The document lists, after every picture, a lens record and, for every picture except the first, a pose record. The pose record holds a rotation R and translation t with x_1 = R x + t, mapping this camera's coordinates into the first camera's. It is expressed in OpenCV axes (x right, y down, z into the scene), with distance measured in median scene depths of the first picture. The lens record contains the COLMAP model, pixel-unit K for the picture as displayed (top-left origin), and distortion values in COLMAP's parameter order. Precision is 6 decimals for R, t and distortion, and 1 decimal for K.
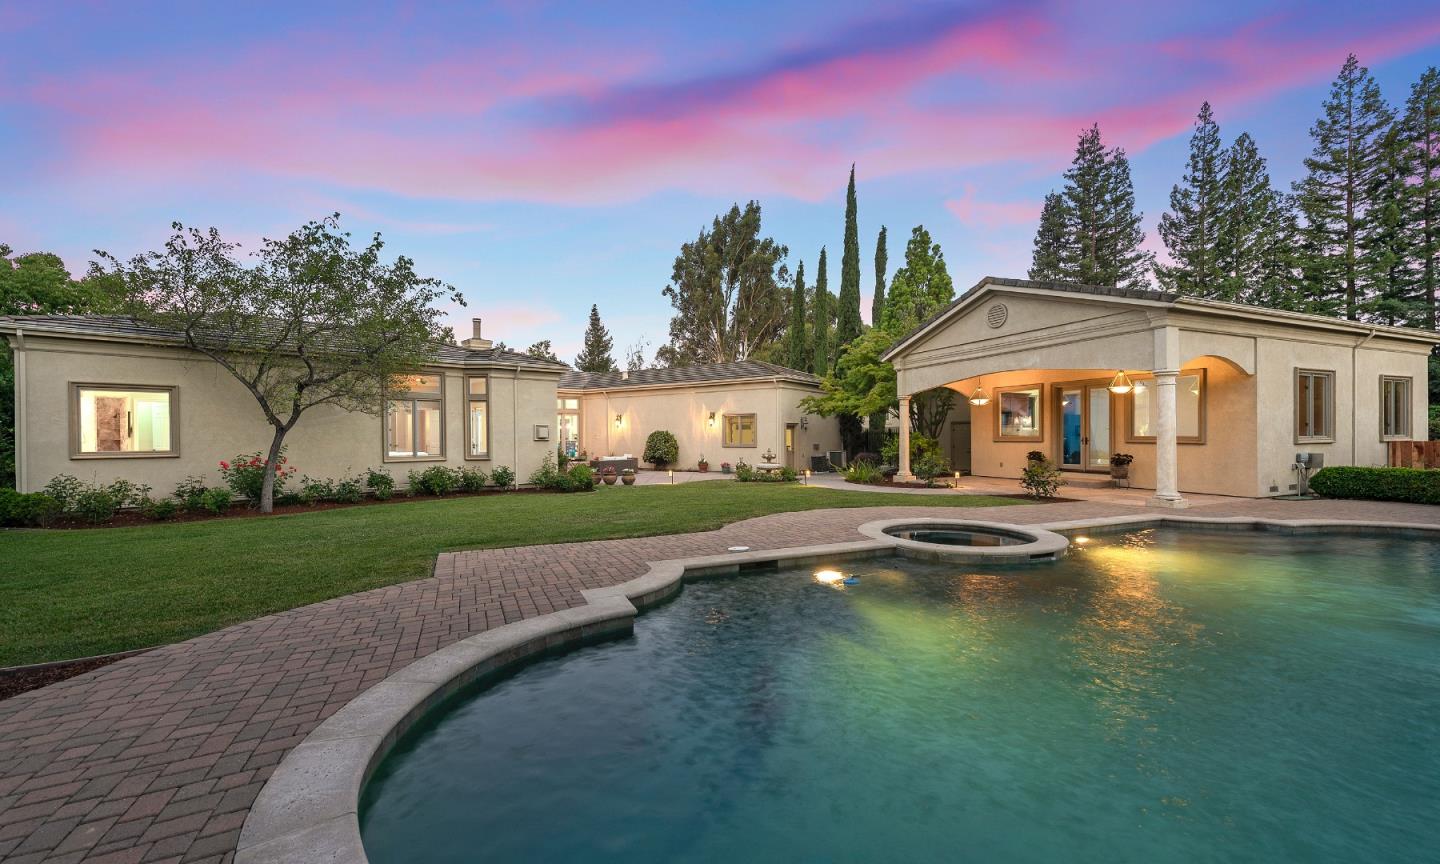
lens RADIAL K [[561.7, 0, 722.0], [0, 561.7, 444.2], [0, 0, 1]] dist [0.011885, -0.002816]
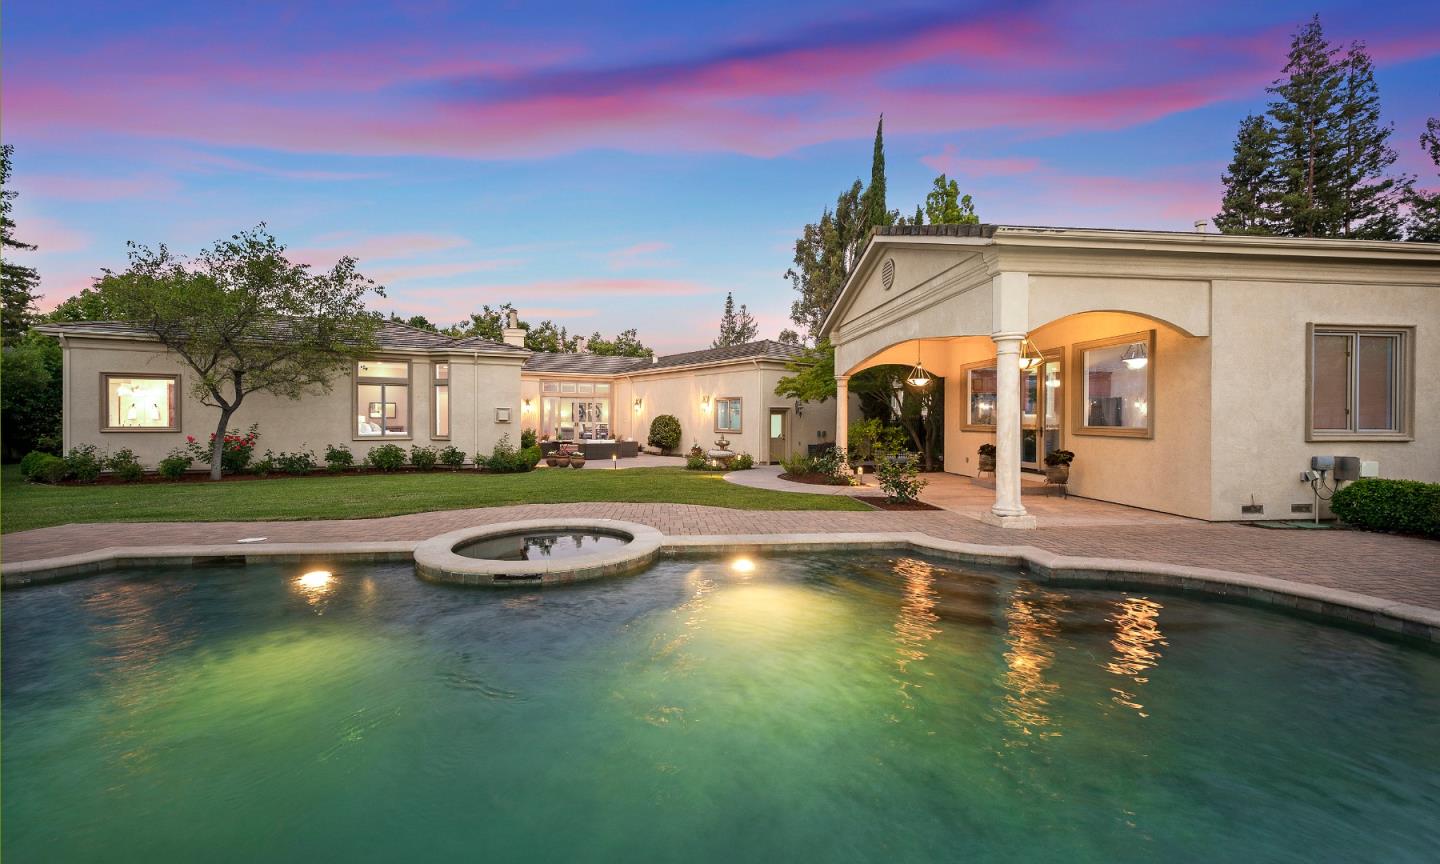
lens RADIAL K [[561.7, 0, 723.8], [0, 561.7, 423.8], [0, 0, 1]] dist [0.011885, -0.002816]
pose [[0.954313, 0.013153, -0.298521, 0.163407], [-0.016291, 0.999835, -0.008027, -0.001243], [0.298366, 0.012523, 0.954369, 0.053552]]
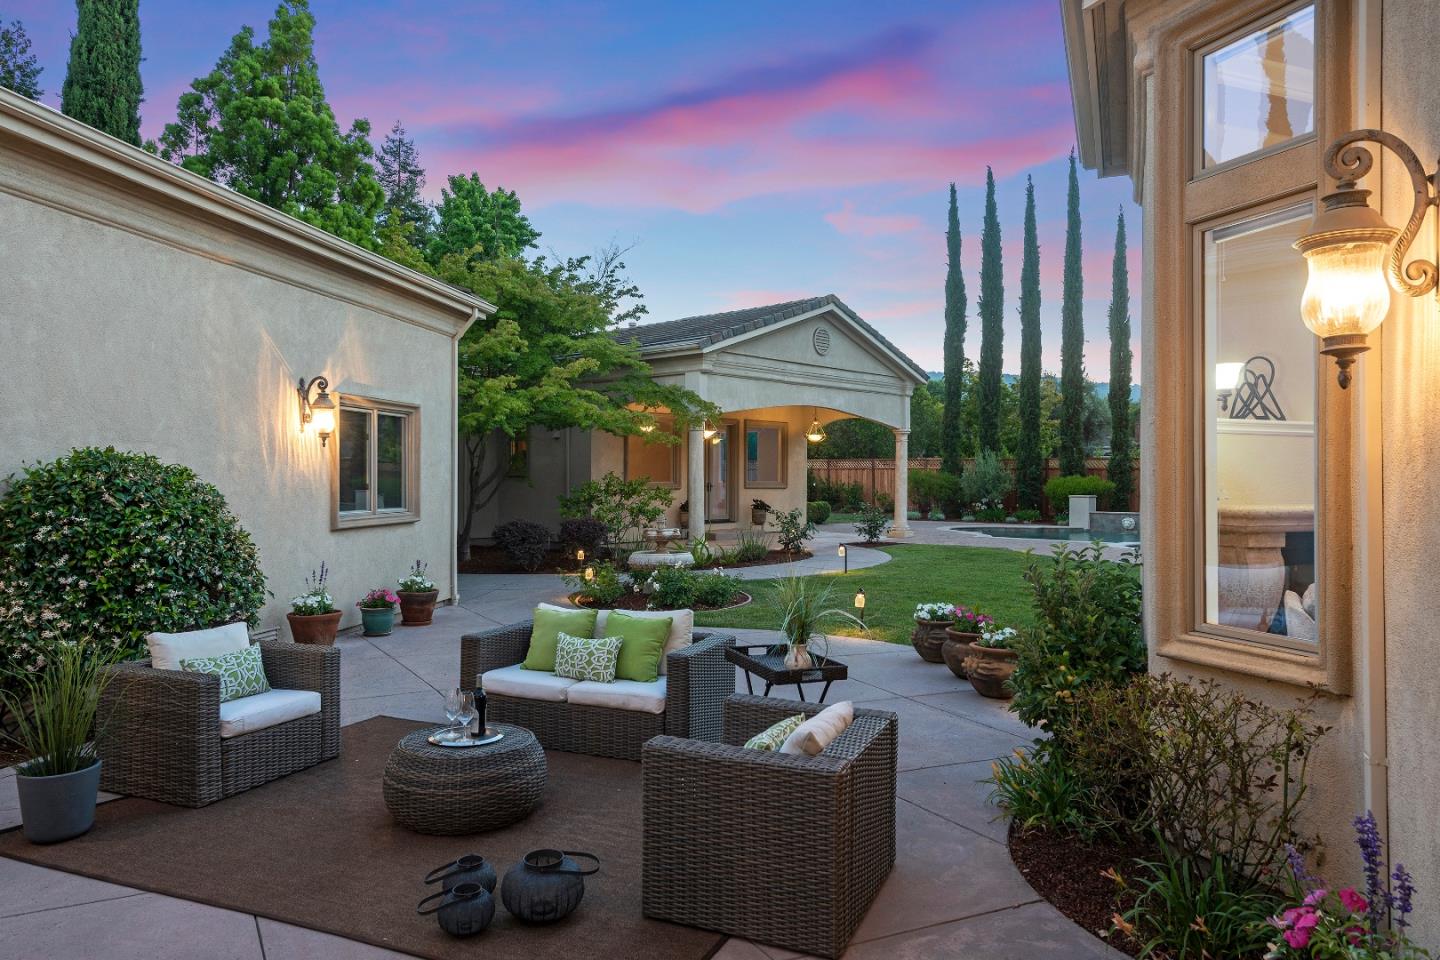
lens RADIAL K [[906.4, 0, 723.7], [0, 906.4, 480.9], [0, 0, 1]] dist [0.018773, -0.003228]
pose [[-0.410821, 0.001749, 0.911714, -0.226457], [0.016156, 0.999855, 0.005362, -0.008152], [-0.911573, 0.016932, -0.410790, 0.548020]]
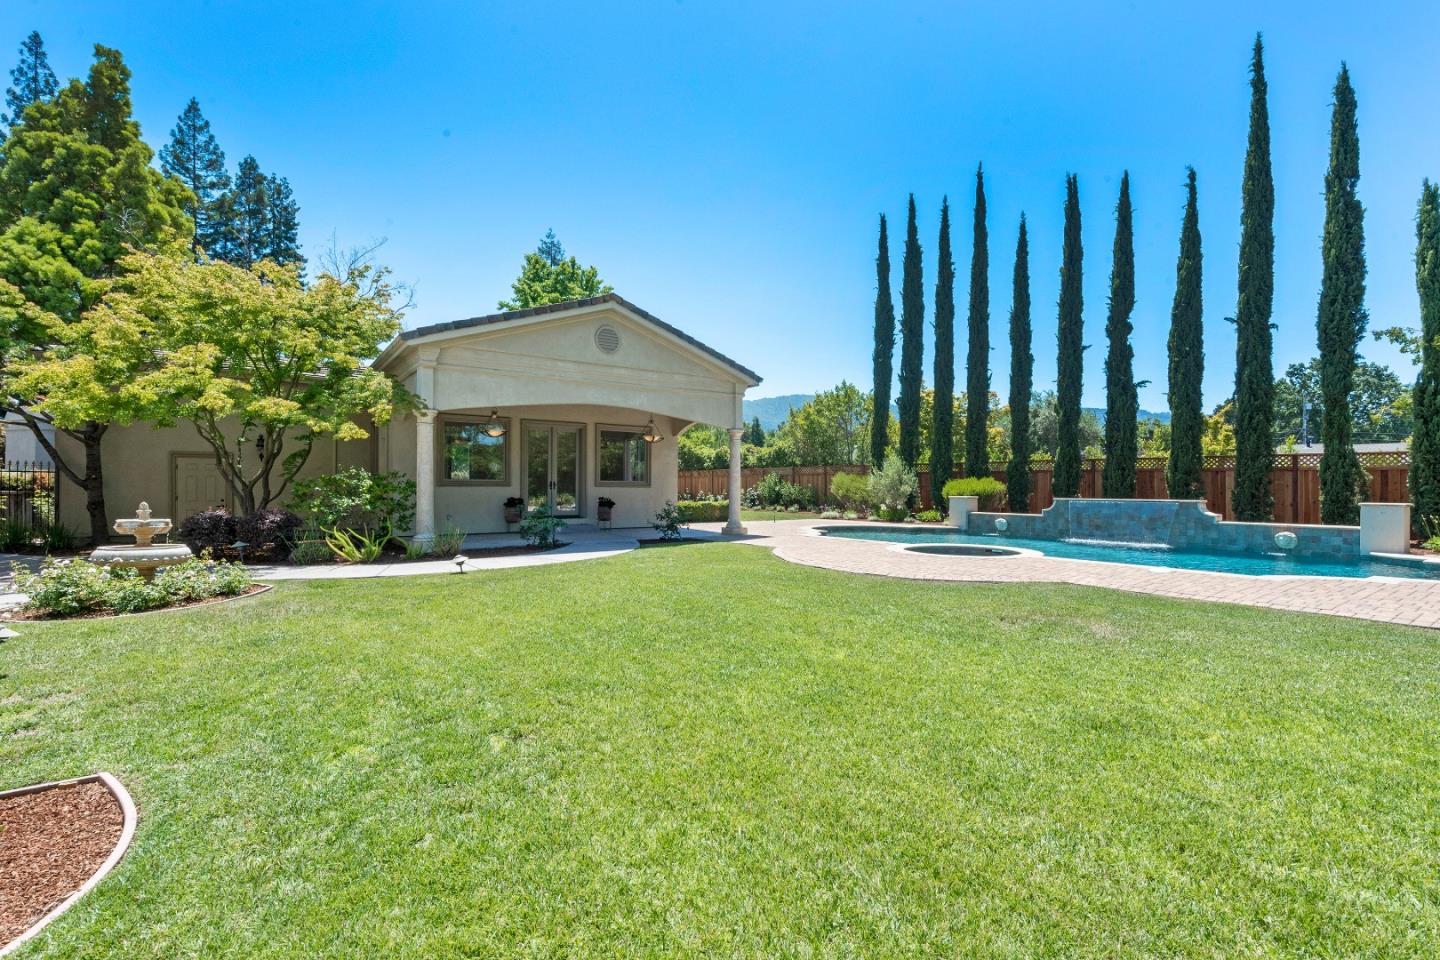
lens RADIAL K [[641.3, 0, 725.2], [0, 641.3, 495.3], [0, 0, 1]] dist [0.004401, 0.000555]
pose [[-0.201909, -0.005316, 0.979390, -0.165841], [0.014307, 0.999863, 0.008377, 0.001805], [-0.979300, 0.015703, -0.201805, 0.329959]]
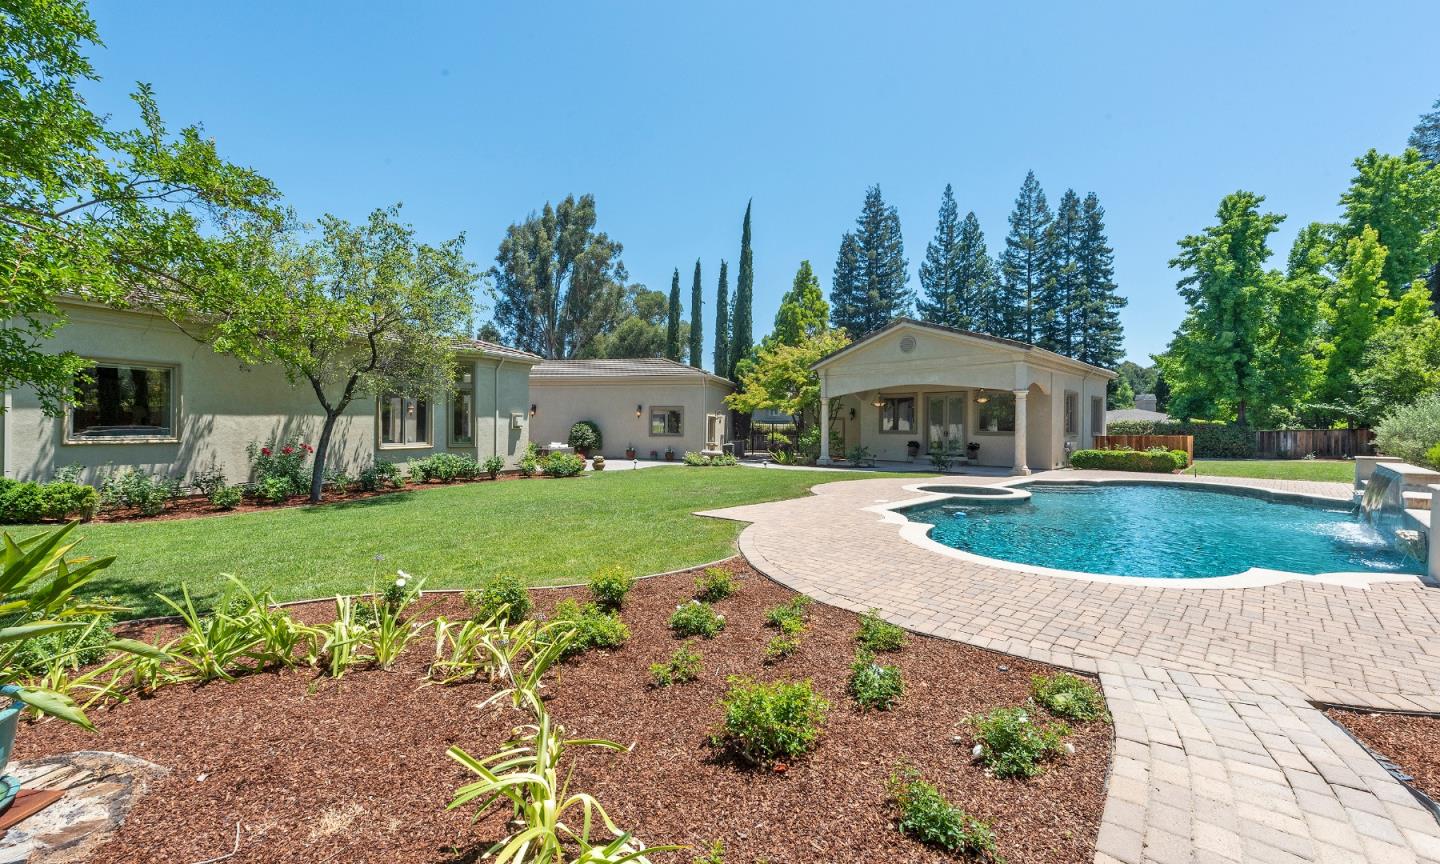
lens RADIAL K [[561.7, 0, 715.0], [0, 561.7, 424.6], [0, 0, 1]] dist [0.011885, -0.002816]
pose [[0.932828, 0.017904, 0.359878, -0.149303], [-0.011403, 0.999731, -0.020178, 0.001949], [-0.360142, 0.014719, 0.932781, -0.045621]]
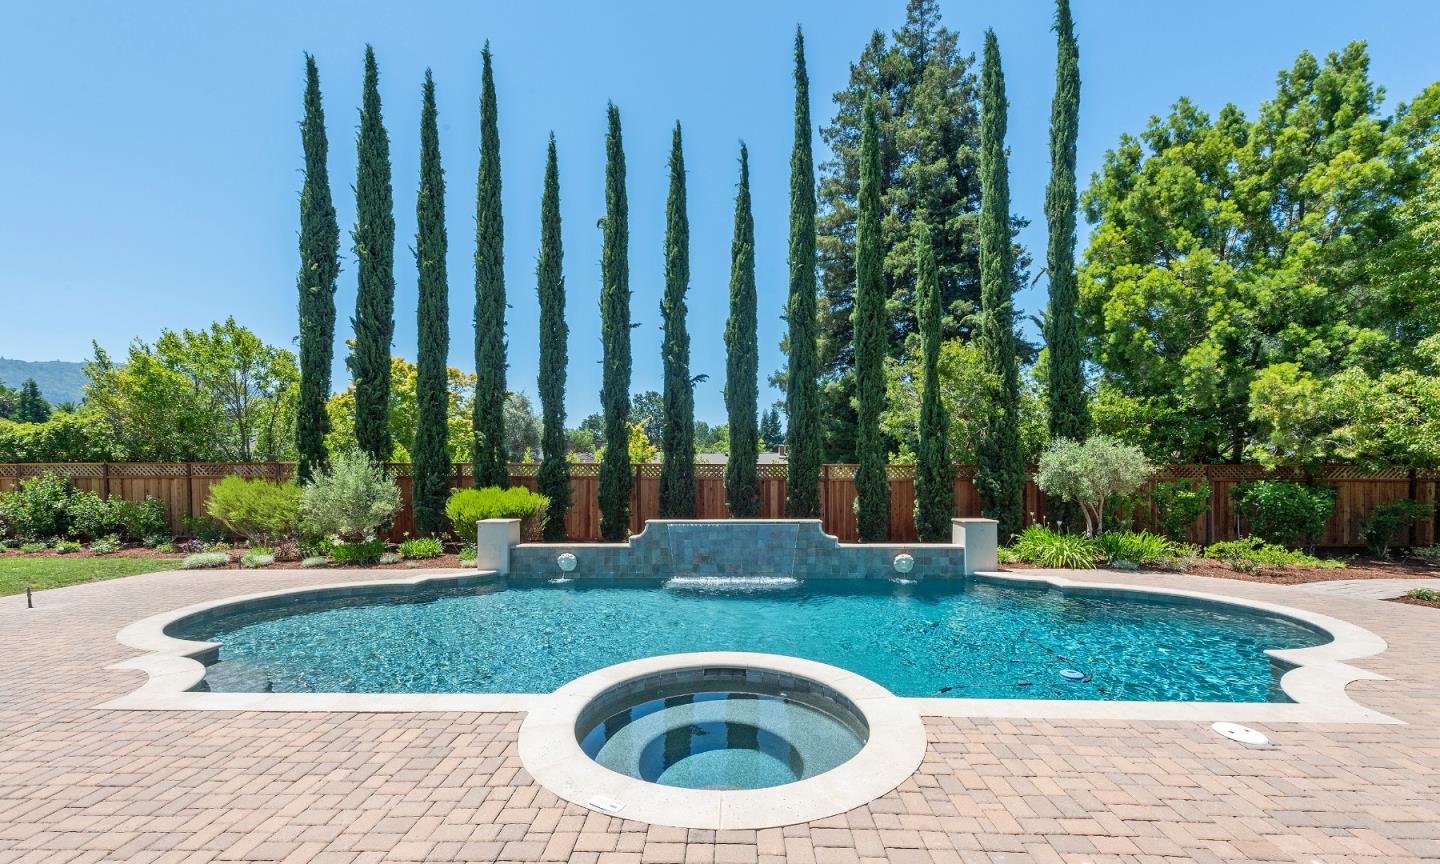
lens RADIAL K [[561.7, 0, 715.6], [0, 561.7, 480.5], [0, 0, 1]] dist [0.011885, -0.002816]
pose [[-0.900184, 0.010642, 0.435379, 0.037213], [0.016994, 0.999798, 0.010699, -0.009015], [-0.435178, 0.017029, -0.900183, 0.259969]]
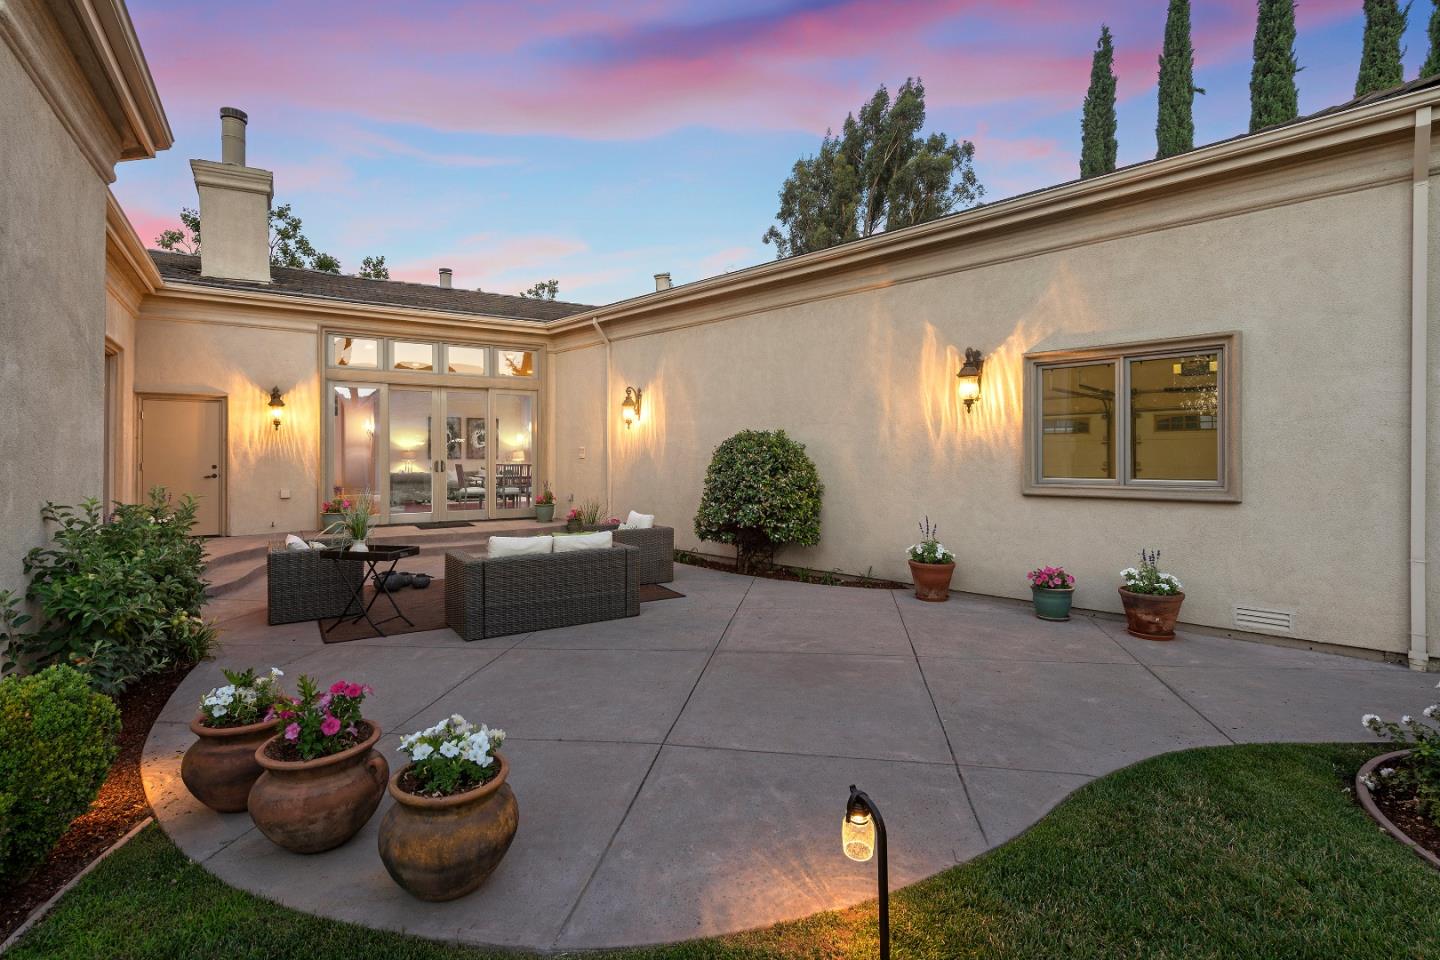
lens RADIAL K [[679.4, 0, 706.4], [0, 679.4, 471.5], [0, 0, 1]] dist [-0.004468, -0.002782]
pose [[0.982654, 0.007901, -0.185279, -0.041508], [-0.007388, 0.999967, 0.003461, -0.002616], [0.185301, -0.002032, 0.982680, 0.381906]]
